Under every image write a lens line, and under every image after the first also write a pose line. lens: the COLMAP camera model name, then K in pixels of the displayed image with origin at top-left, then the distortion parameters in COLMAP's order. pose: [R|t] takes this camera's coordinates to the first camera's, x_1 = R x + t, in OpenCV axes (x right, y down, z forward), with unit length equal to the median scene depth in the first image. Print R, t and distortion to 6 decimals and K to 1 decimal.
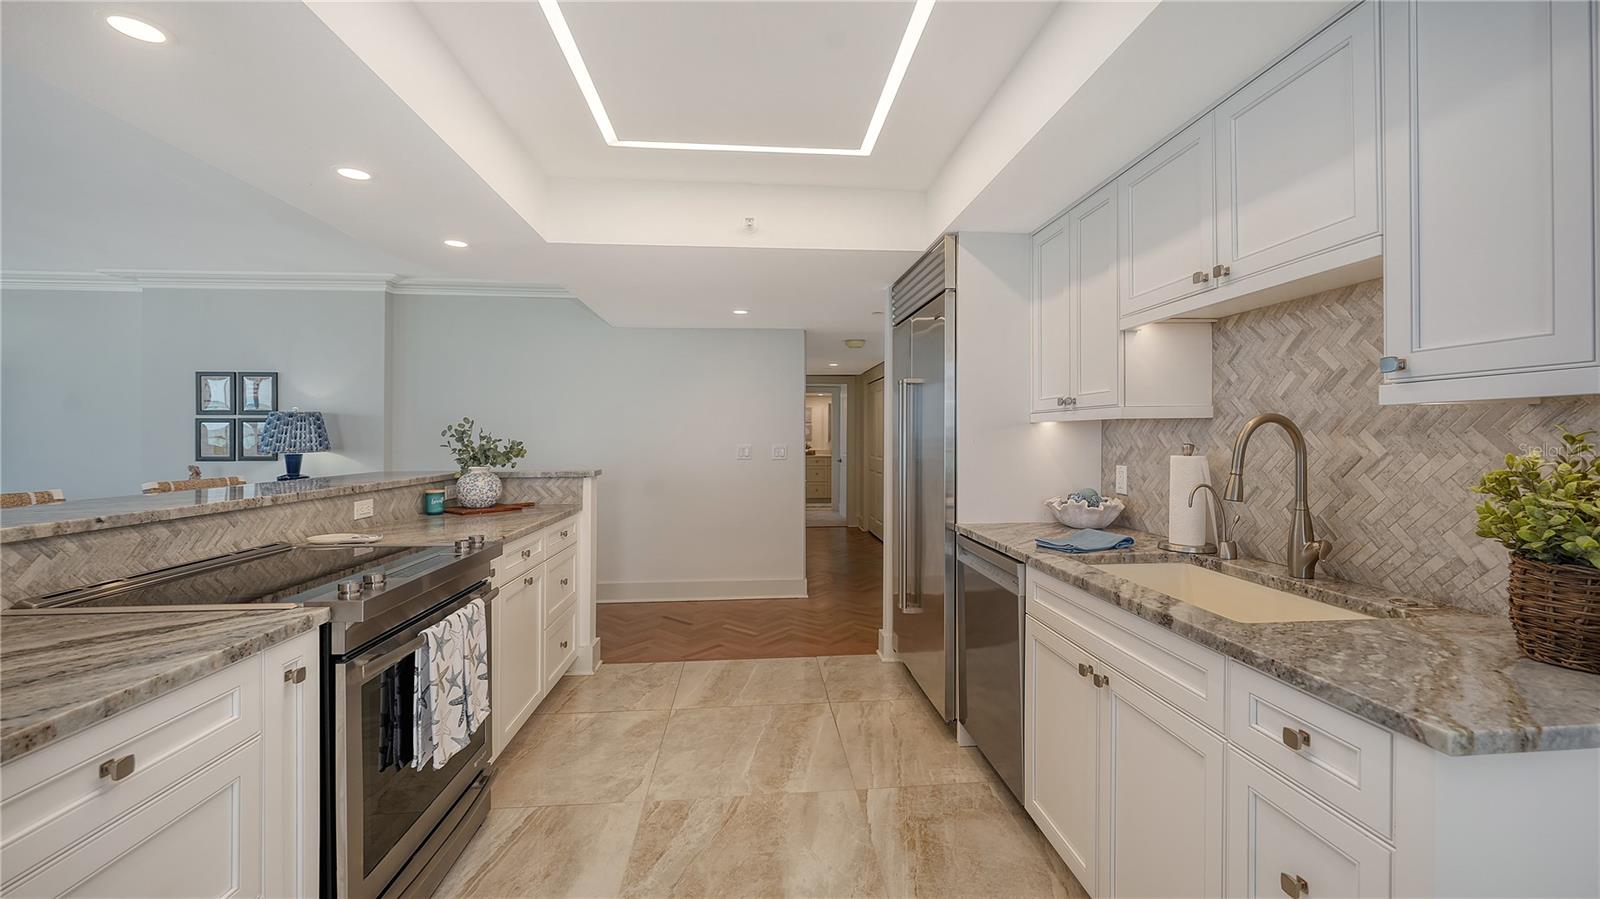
lens RADIAL K [[624.9, 0, 797.9], [0, 624.9, 432.7], [0, 0, 1]] dist [-0.001113, -0.001816]
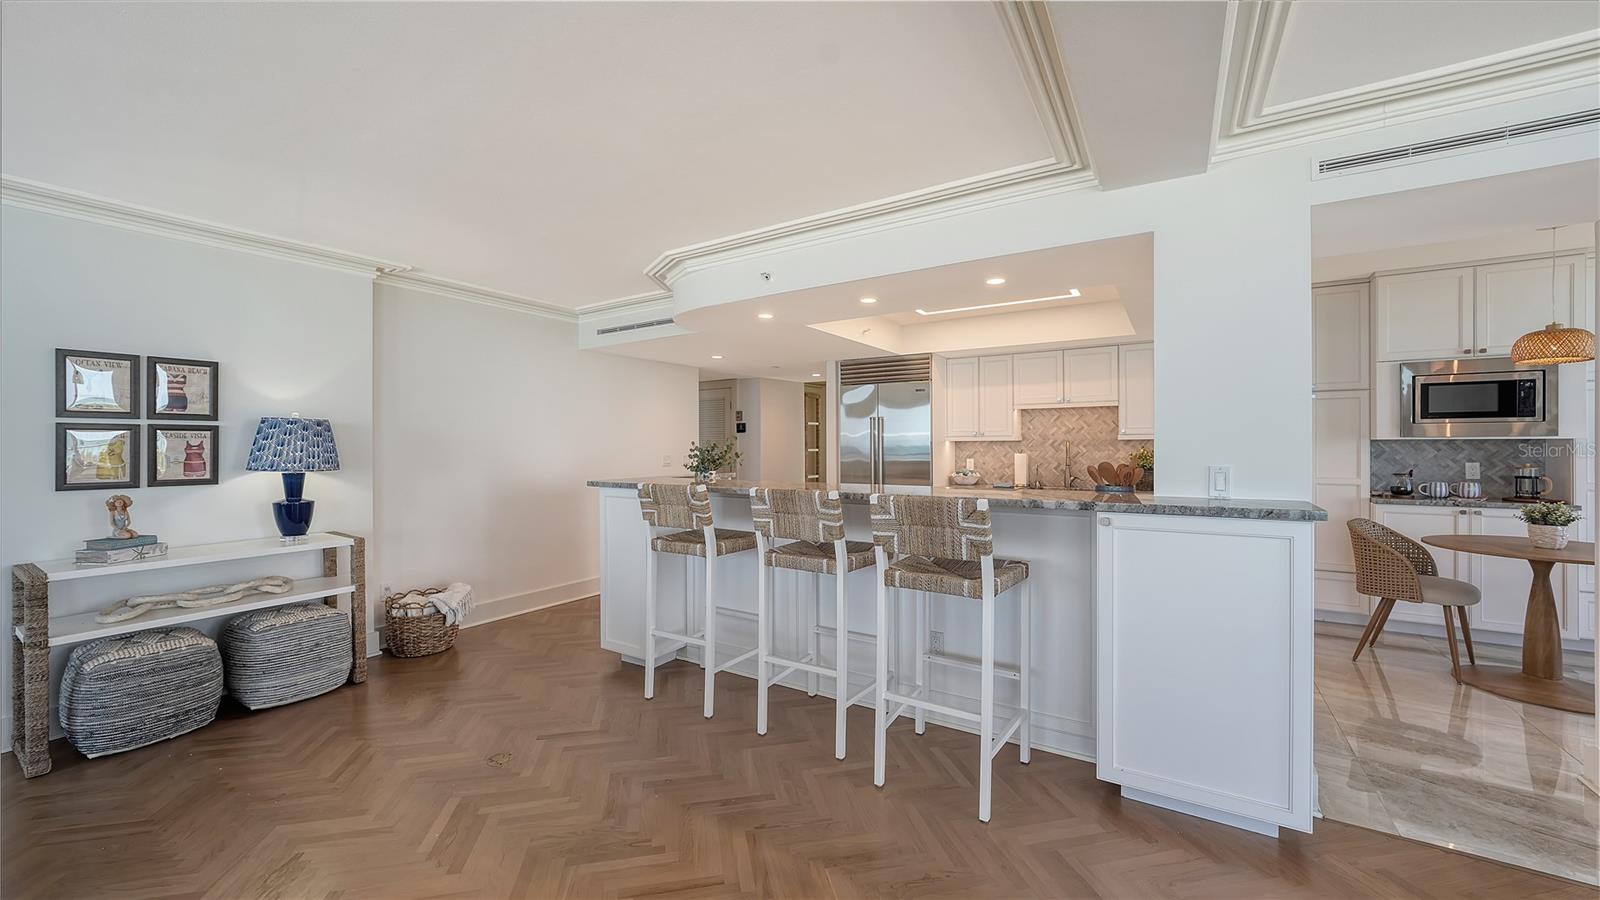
lens RADIAL K [[624.9, 0, 799.8], [0, 624.9, 447.5], [0, 0, 1]] dist [-0.001113, -0.001816]
pose [[0.612191, -0.003467, 0.790702, -0.998708], [-0.001227, 0.999985, 0.005335, -0.002455], [-0.790709, -0.004236, 0.612177, 0.018709]]
